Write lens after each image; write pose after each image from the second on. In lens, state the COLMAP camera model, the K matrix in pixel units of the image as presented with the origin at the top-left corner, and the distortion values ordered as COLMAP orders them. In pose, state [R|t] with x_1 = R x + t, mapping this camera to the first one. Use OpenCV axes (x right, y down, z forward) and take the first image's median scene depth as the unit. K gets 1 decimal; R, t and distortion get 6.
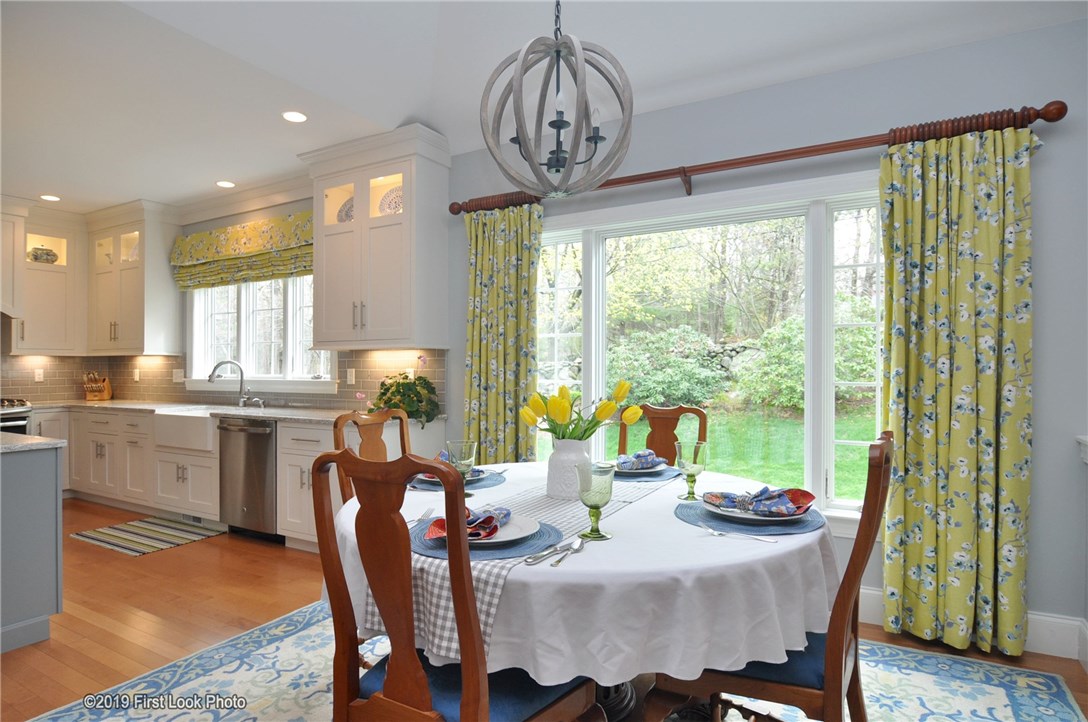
lens RADIAL K [[584.9, 0, 463.7], [0, 584.9, 374.8], [0, 0, 1]] dist [-0.013556, -0.008161]
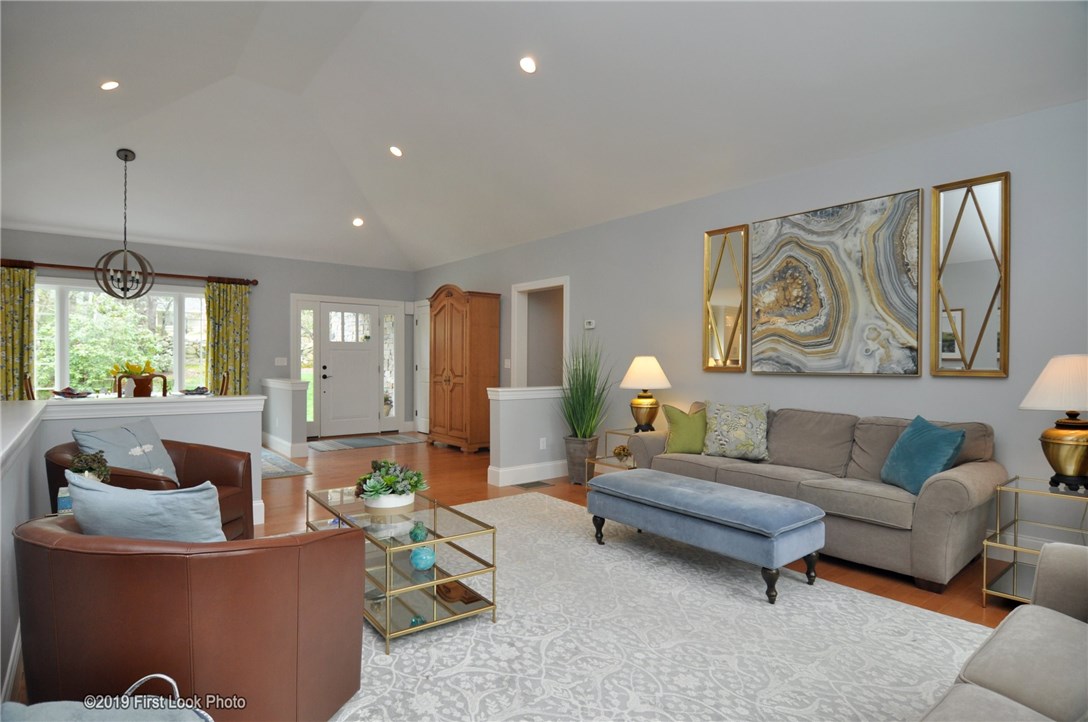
lens RADIAL K [[551.2, 0, 573.7], [0, 551.2, 362.0], [0, 0, 1]] dist [-0.018344, -0.000606]
pose [[0.219953, 0.003336, 0.975505, -1.128273], [0.008775, 0.999947, -0.005398, 0.030102], [-0.975471, 0.009748, 0.219912, -1.025676]]
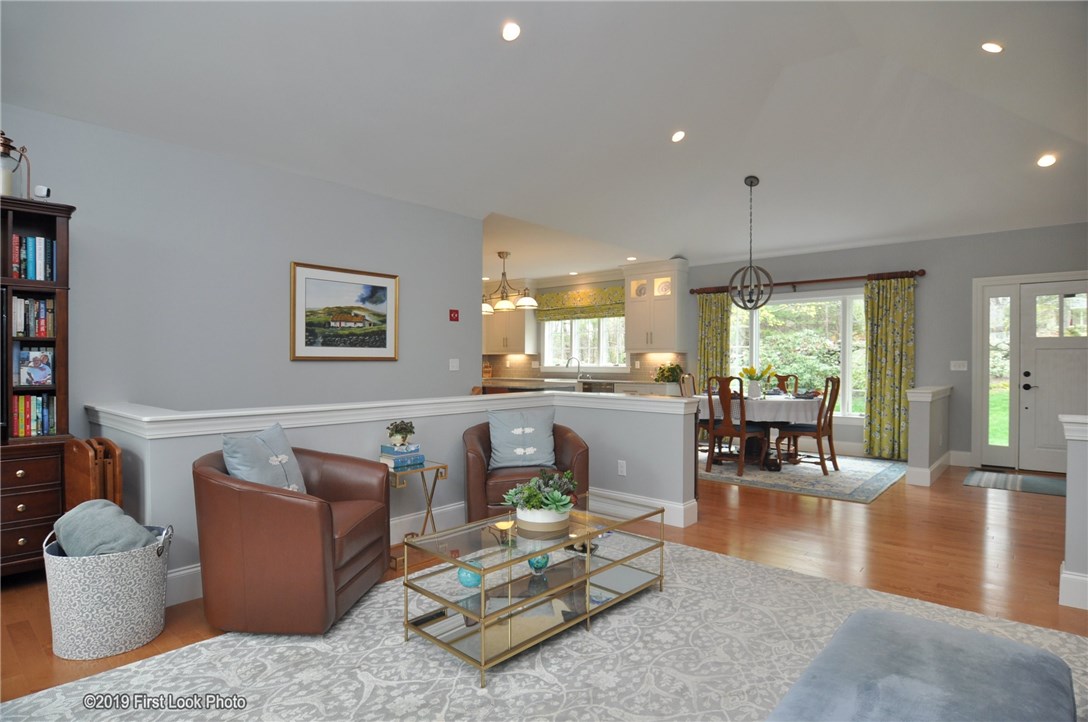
lens RADIAL K [[584.9, 0, 553.7], [0, 584.9, 368.4], [0, 0, 1]] dist [-0.013556, -0.008161]
pose [[0.997979, 0.005153, -0.063335, -0.416512], [-0.005346, 0.999982, -0.002872, 0.027033], [0.063319, 0.003204, 0.997988, -1.343302]]
